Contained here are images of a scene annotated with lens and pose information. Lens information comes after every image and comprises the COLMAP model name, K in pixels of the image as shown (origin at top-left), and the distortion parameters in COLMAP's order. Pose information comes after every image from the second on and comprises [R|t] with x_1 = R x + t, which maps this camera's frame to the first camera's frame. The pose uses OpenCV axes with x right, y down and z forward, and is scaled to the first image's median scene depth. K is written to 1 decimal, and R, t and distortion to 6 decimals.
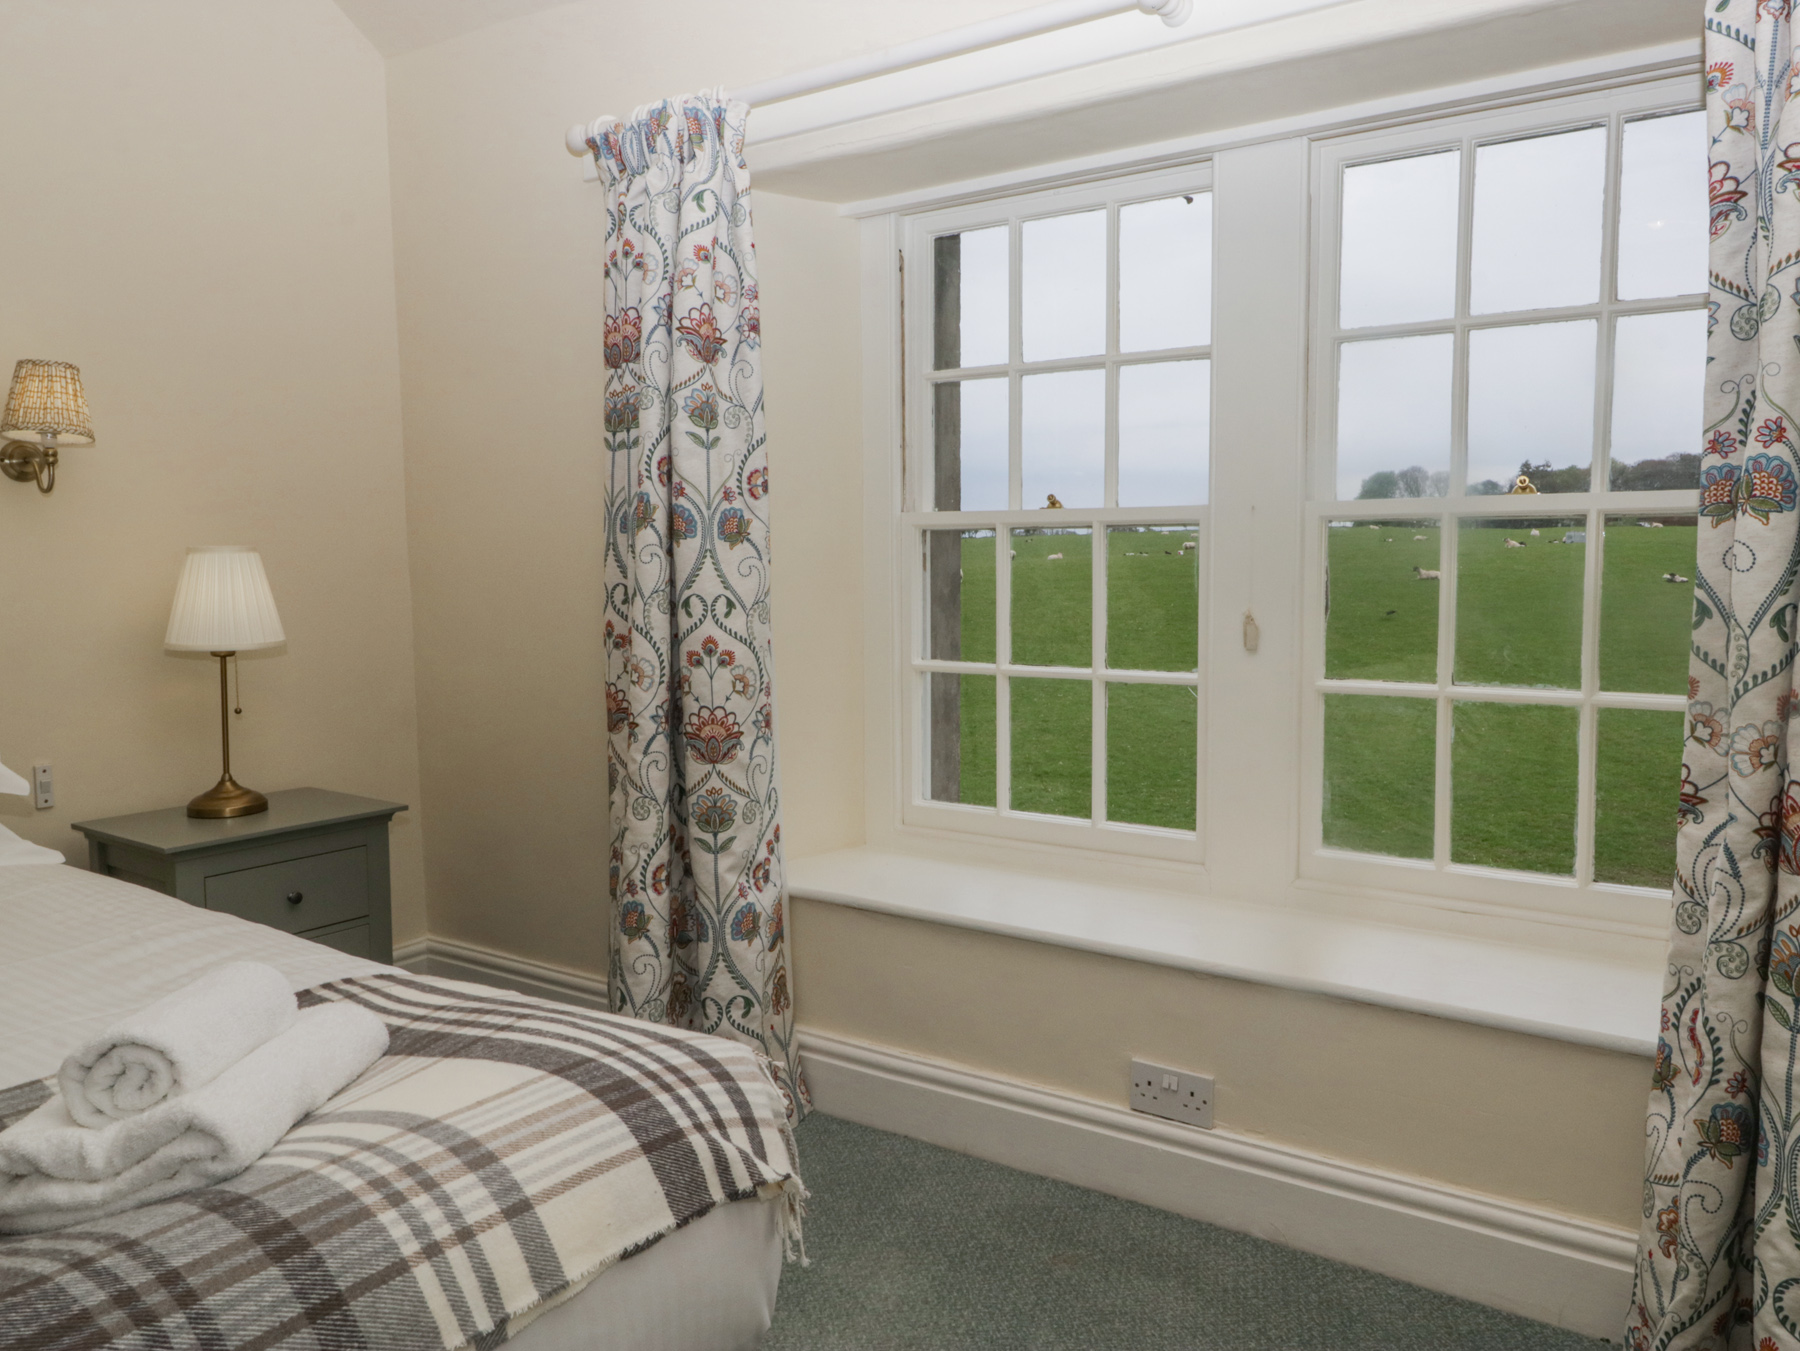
lens RADIAL K [[1286.4, 0, 899.9], [0, 1286.4, 650.1], [0, 0, 1]] dist [-0.006015, -0.006023]
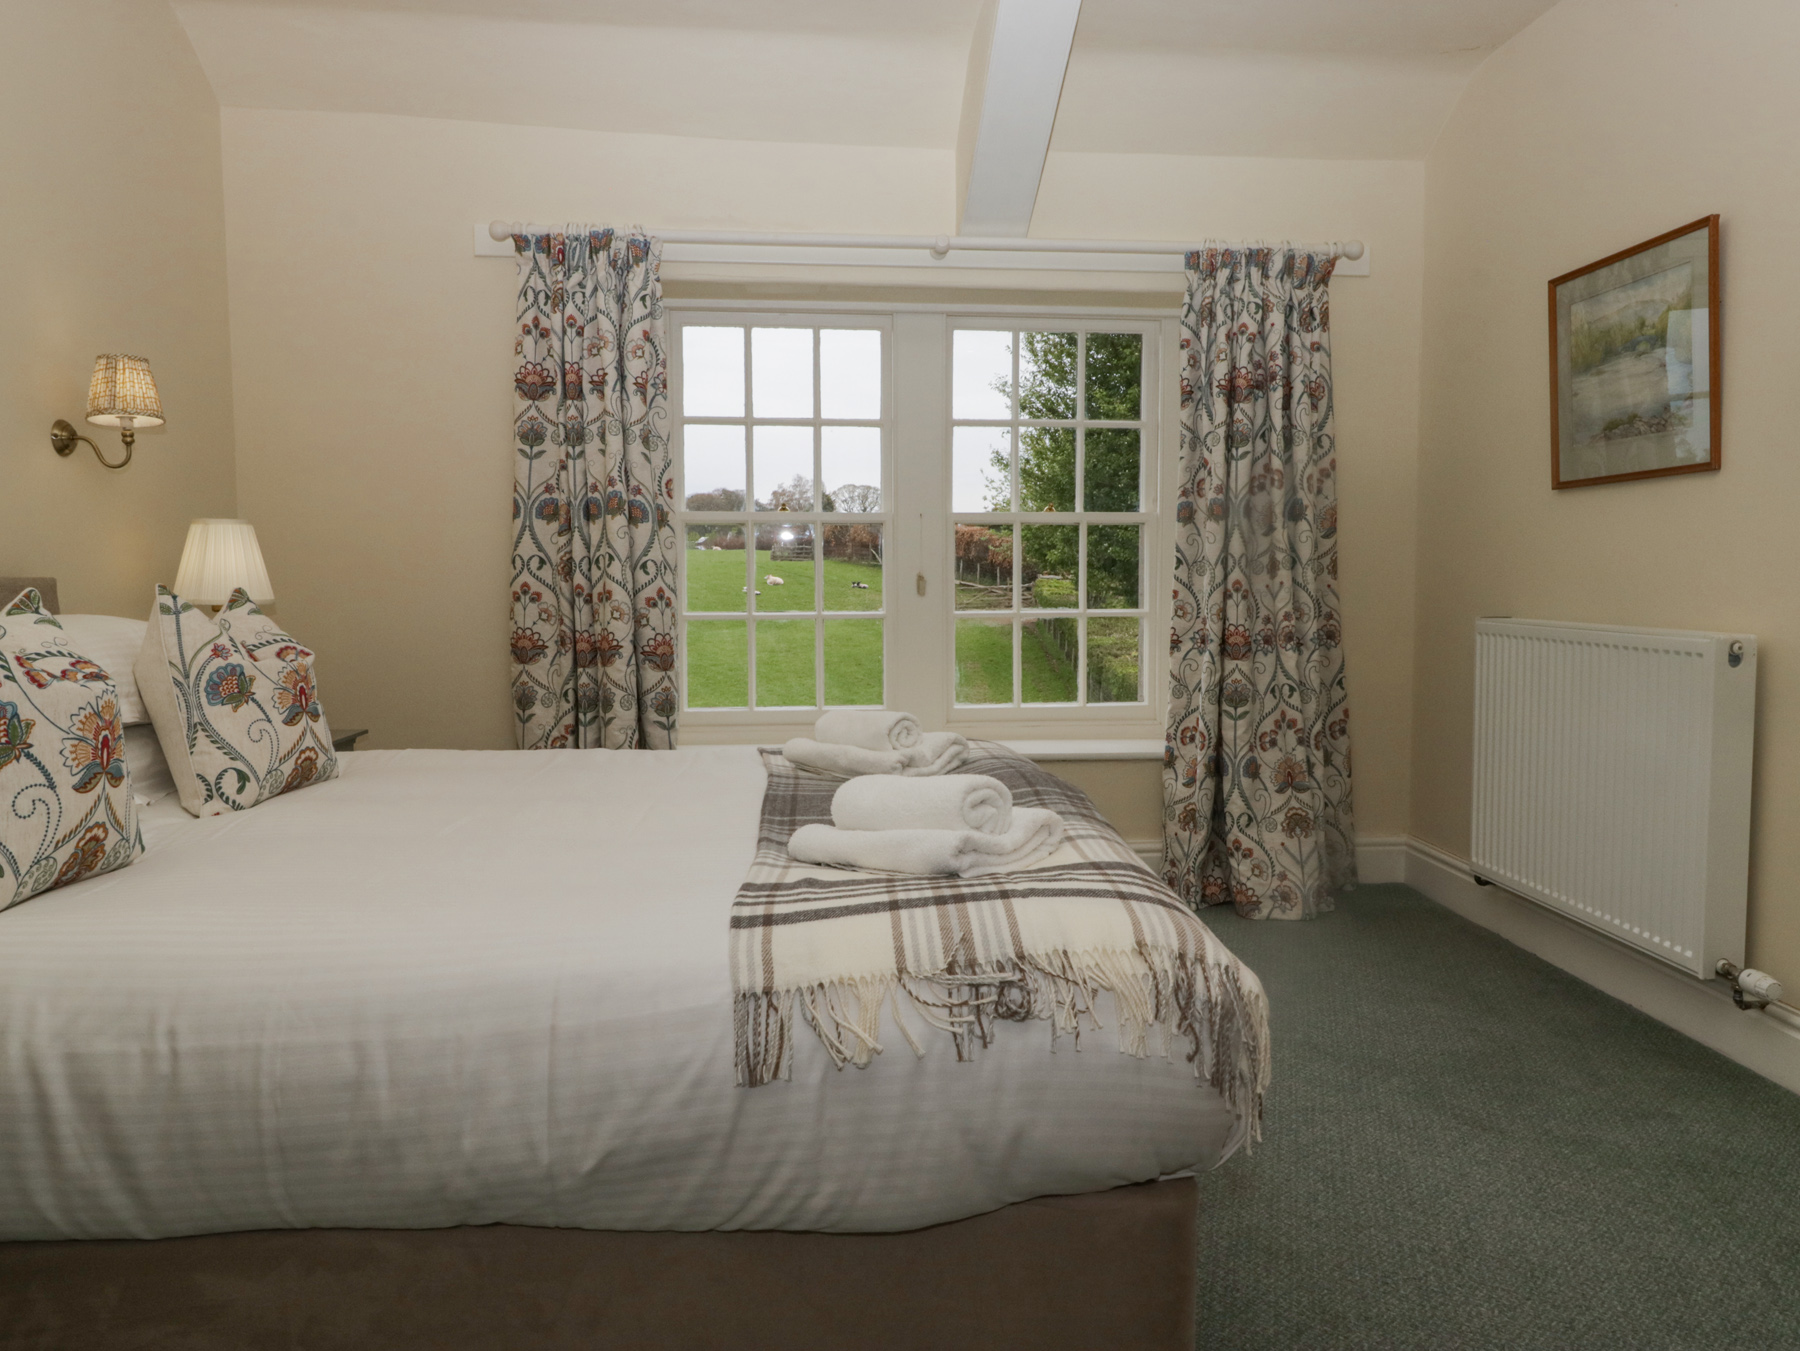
lens RADIAL K [[1286.4, 0, 899.9], [0, 1286.4, 650.1], [0, 0, 1]] dist [-0.006015, -0.006023]
pose [[0.765780, -0.034434, 0.642180, -0.905664], [0.045034, 0.998985, -0.000136, 0.076102], [-0.641524, 0.029025, 0.766554, -0.345713]]
